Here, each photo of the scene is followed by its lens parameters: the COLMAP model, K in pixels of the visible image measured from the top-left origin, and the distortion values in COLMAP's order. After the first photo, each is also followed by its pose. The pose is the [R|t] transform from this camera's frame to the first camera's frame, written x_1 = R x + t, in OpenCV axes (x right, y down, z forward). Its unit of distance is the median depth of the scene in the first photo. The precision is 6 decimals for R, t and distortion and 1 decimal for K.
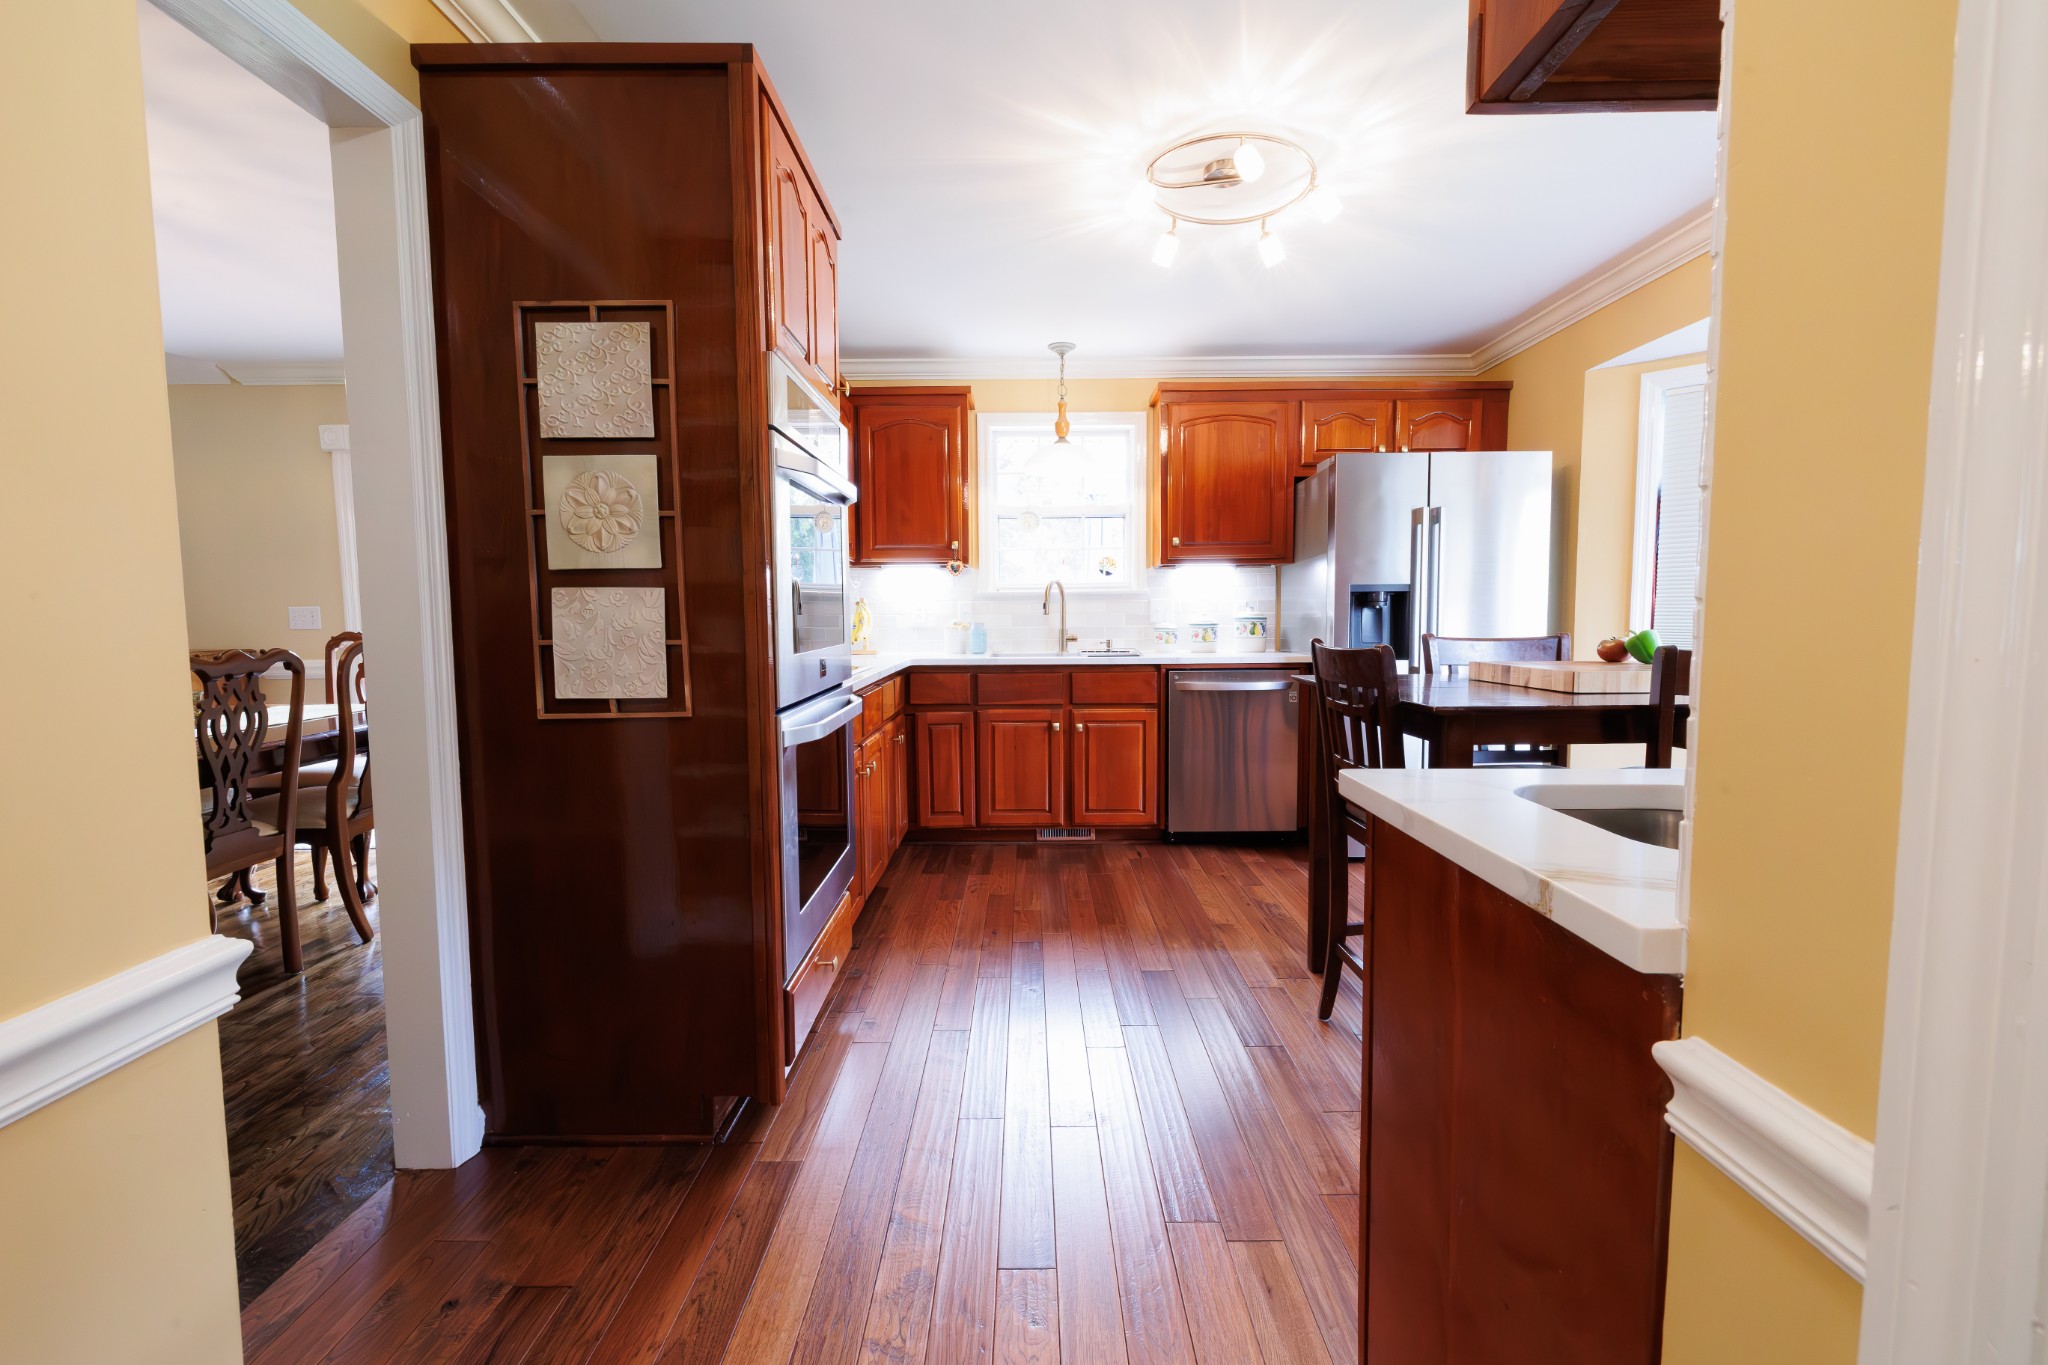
lens RADIAL K [[860.9, 0, 1021.1], [0, 860.9, 681.0], [0, 0, 1]] dist [0.001843, -0.000088]
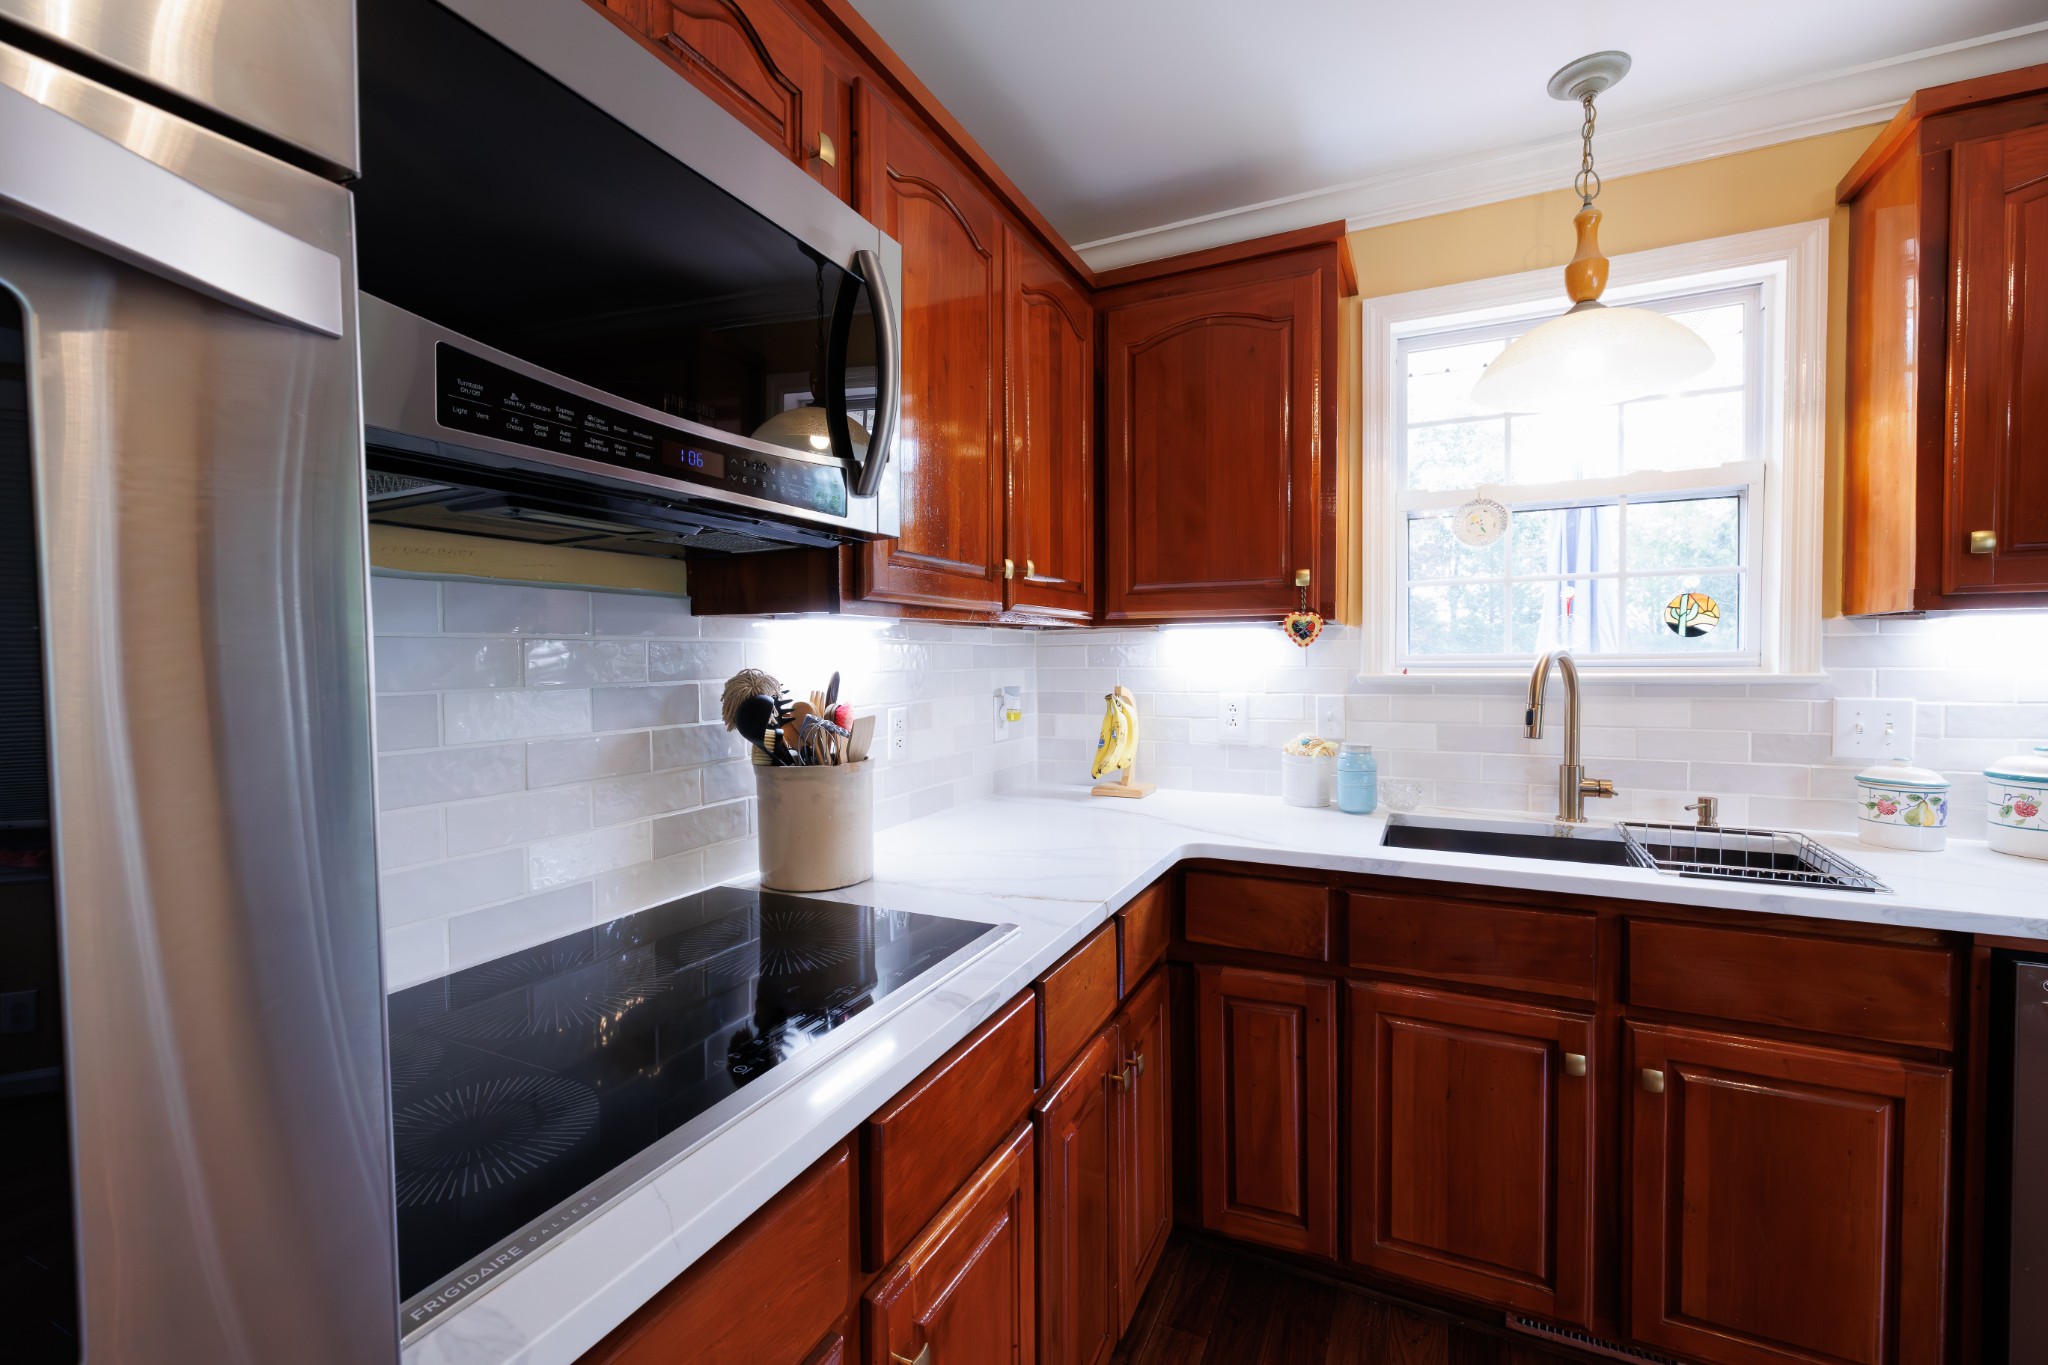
lens RADIAL K [[860.9, 0, 1025.3], [0, 860.9, 679.0], [0, 0, 1]] dist [0.001843, -0.000088]
pose [[0.903879, 0.011416, -0.427636, -0.014589], [-0.031794, 0.998672, -0.040540, -0.081830], [0.426606, 0.050239, 0.903041, 0.531262]]
